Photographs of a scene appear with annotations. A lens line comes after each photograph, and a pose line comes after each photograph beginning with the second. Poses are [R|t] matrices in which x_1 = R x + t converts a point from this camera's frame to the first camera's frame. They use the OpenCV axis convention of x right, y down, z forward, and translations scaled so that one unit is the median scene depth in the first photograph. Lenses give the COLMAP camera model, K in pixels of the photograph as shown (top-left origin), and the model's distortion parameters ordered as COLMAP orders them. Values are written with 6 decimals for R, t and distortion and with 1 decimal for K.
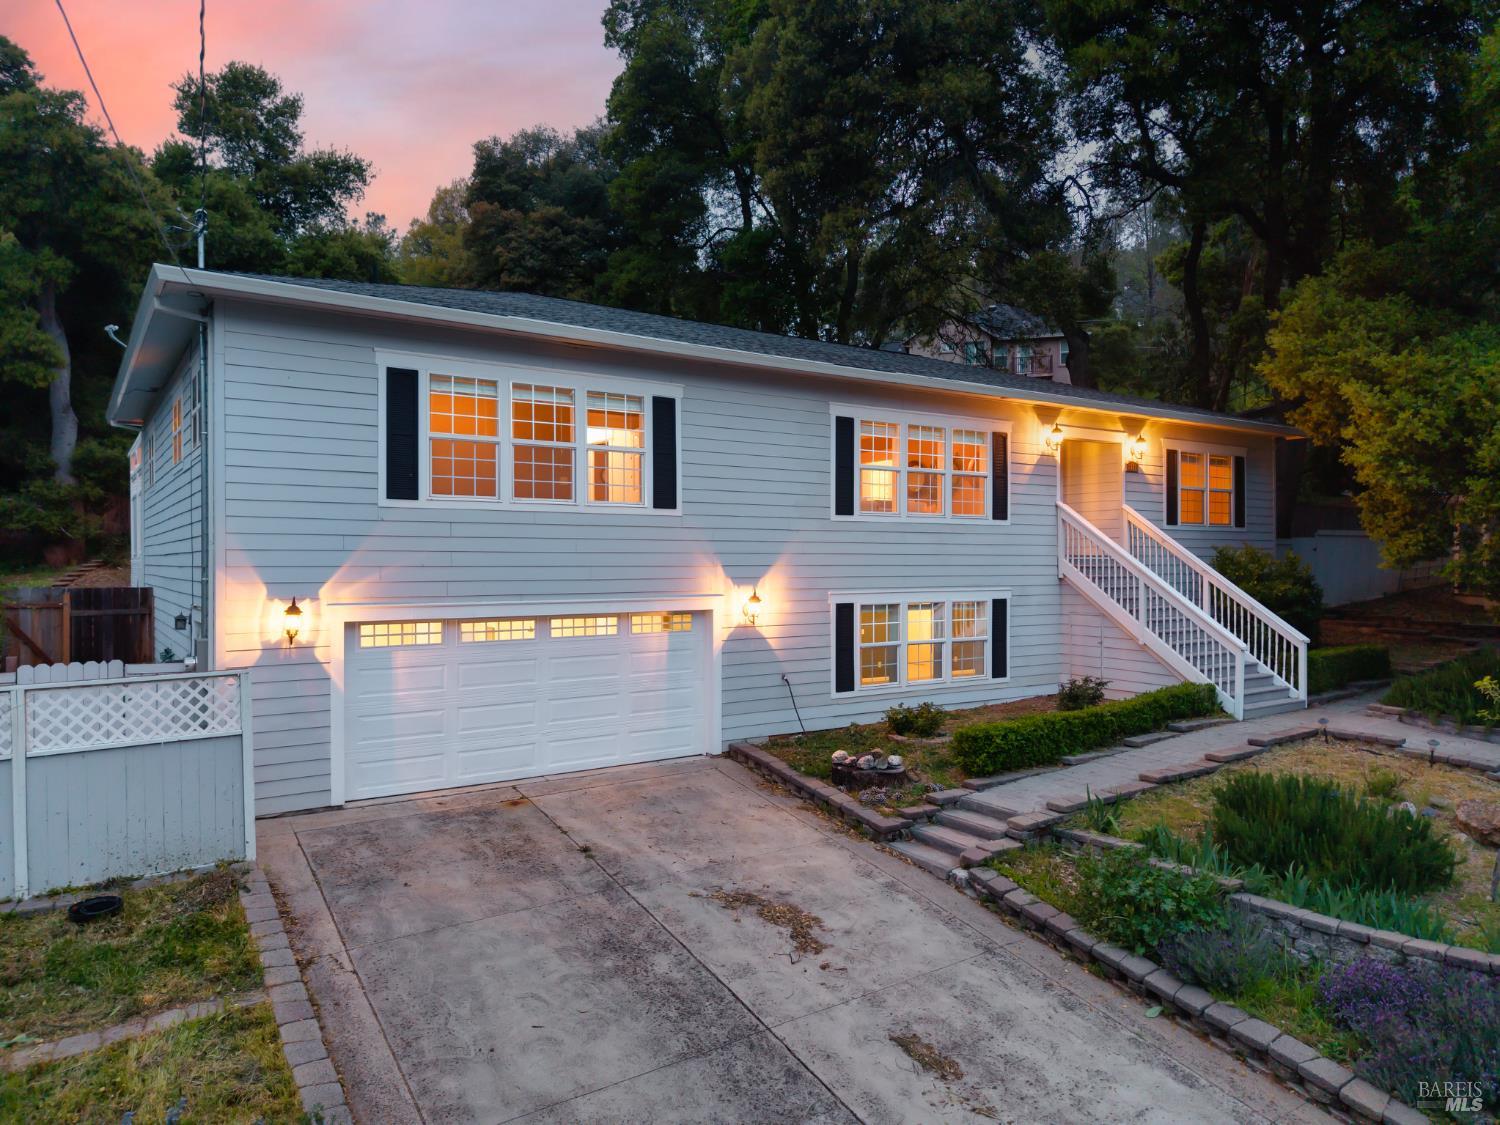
lens RADIAL K [[1012.0, 0, 750.6], [0, 1012.0, 558.6], [0, 0, 1]] dist [0.022569, -0.022169]
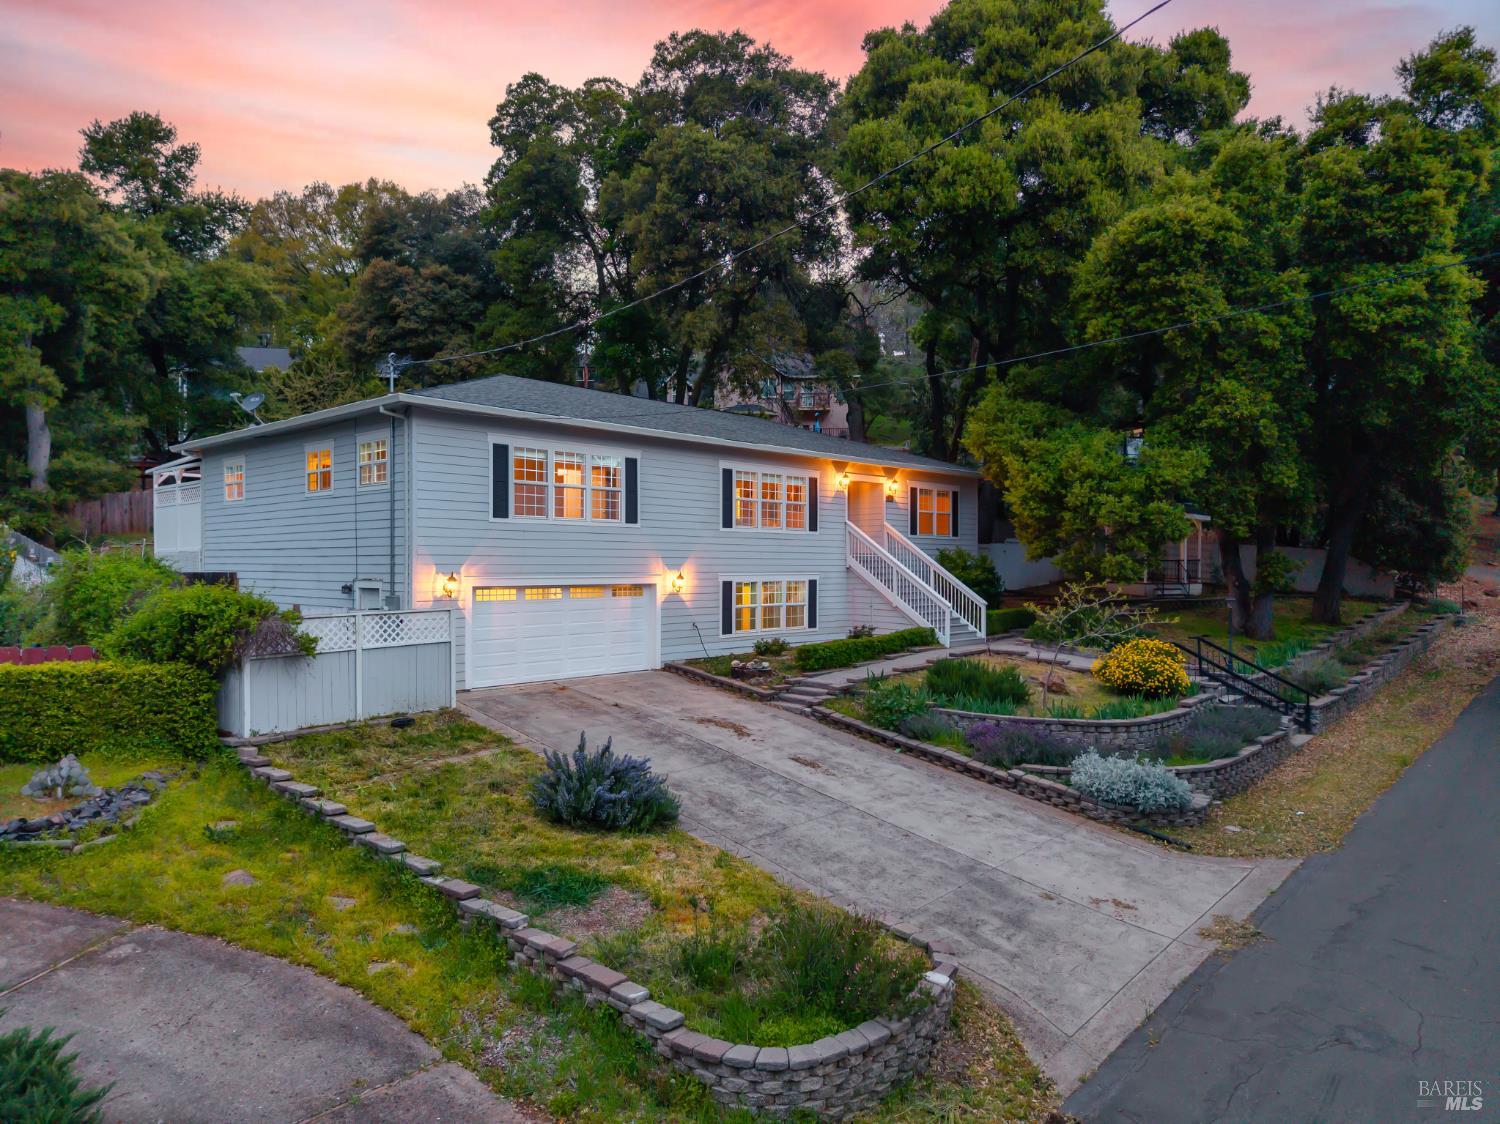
lens RADIAL K [[1012.0, 0, 752.5], [0, 1012.0, 569.6], [0, 0, 1]] dist [0.022569, -0.022169]
pose [[0.975111, 0.001988, 0.221707, -0.234766], [-0.003785, 0.999963, 0.007681, 0.012911], [-0.221684, -0.008329, 0.975083, -0.629973]]
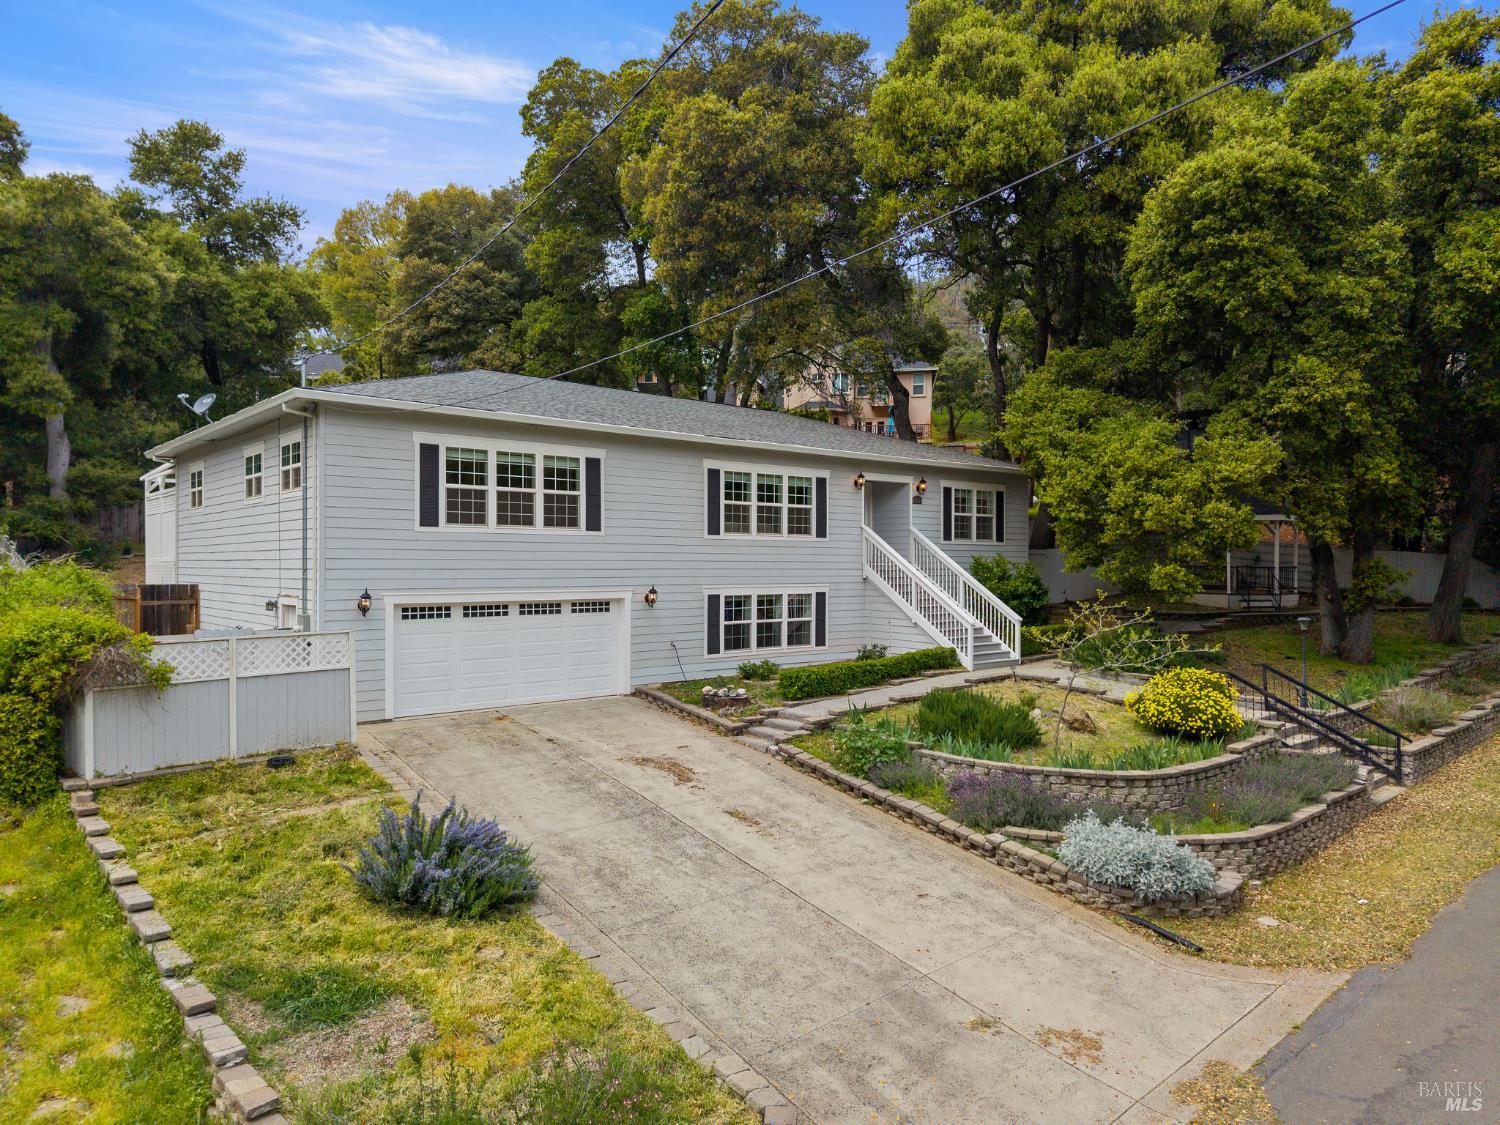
lens RADIAL K [[1012.0, 0, 752.9], [0, 1012.0, 567.2], [0, 0, 1]] dist [0.022569, -0.022169]
pose [[0.993812, 0.001972, 0.111055, -0.013287], [-0.002598, 0.999982, 0.005496, -0.003967], [-0.111042, -0.005750, 0.993799, -0.480941]]
